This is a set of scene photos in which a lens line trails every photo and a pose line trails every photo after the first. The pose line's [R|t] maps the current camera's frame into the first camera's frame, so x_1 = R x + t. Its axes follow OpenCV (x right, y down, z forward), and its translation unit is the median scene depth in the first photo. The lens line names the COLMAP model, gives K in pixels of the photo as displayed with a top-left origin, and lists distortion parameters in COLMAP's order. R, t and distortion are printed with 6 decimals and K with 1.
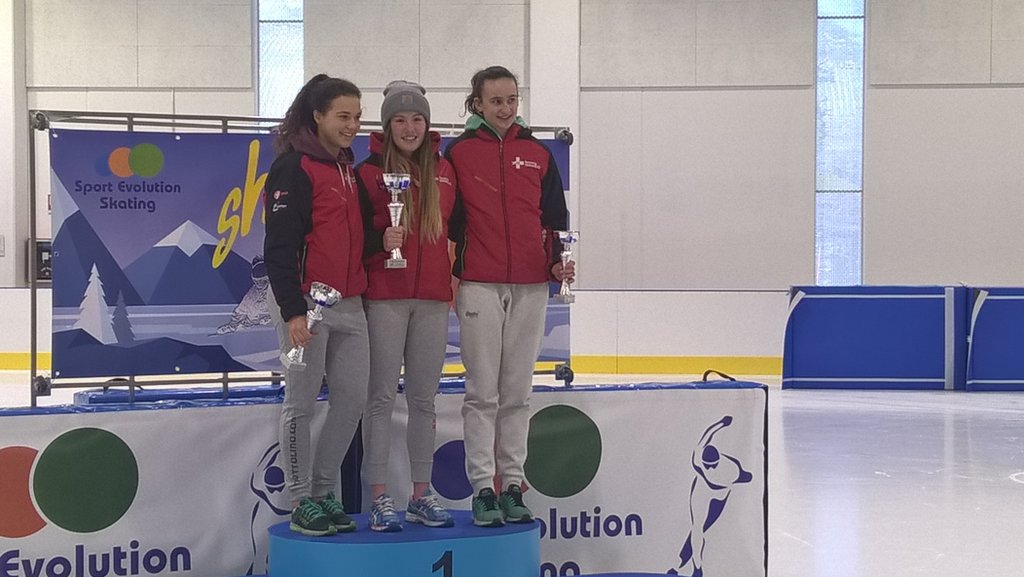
lens RADIAL K [[1962.4, 0, 515.0], [0, 1962.4, 276.5], [0, 0, 1]] dist [0.092362, 0.000000]
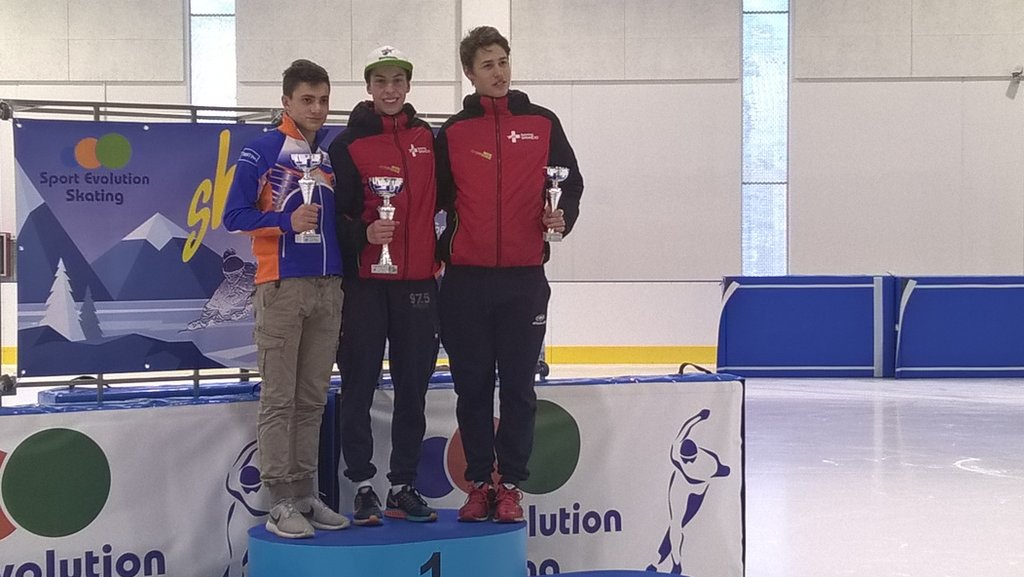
lens RADIAL K [[1912.6, 0, 514.2], [0, 1912.6, 278.4], [0, 0, 1]] dist [0.094493, 0.000000]
pose [[0.998994, -0.005121, 0.044558, -0.032350], [0.004864, 0.999971, 0.005863, -0.000980], [-0.044586, -0.005640, 0.998990, 0.046341]]
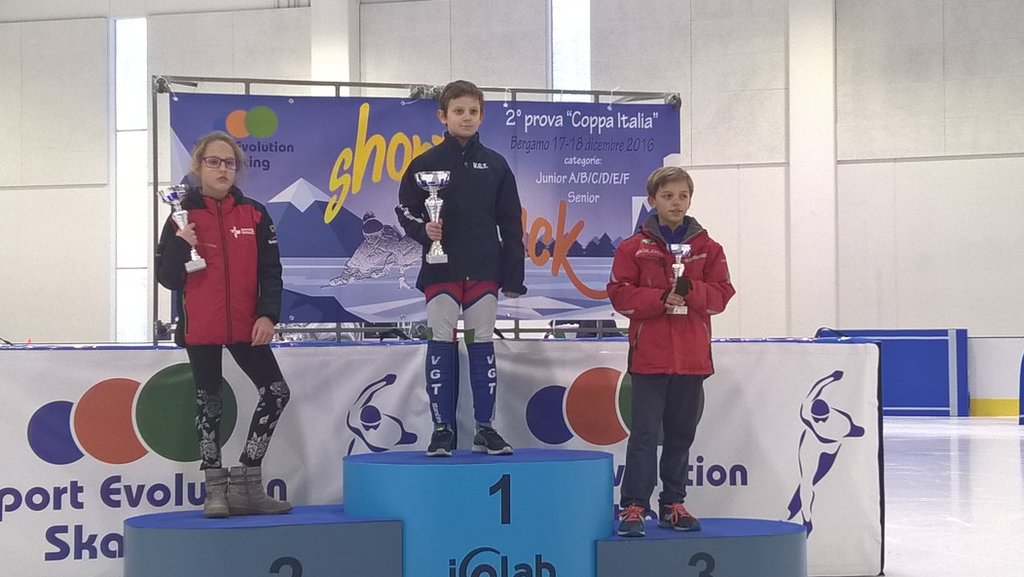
lens RADIAL K [[1663.0, 0, 511.5], [0, 1663.0, 287.1], [0, 0, 1]] dist [0.113048, 0.000000]
pose [[0.981174, -0.014561, -0.192577, 0.117046], [0.005187, 0.998781, -0.049090, 0.074317], [0.193057, 0.047167, 0.980053, 0.138894]]
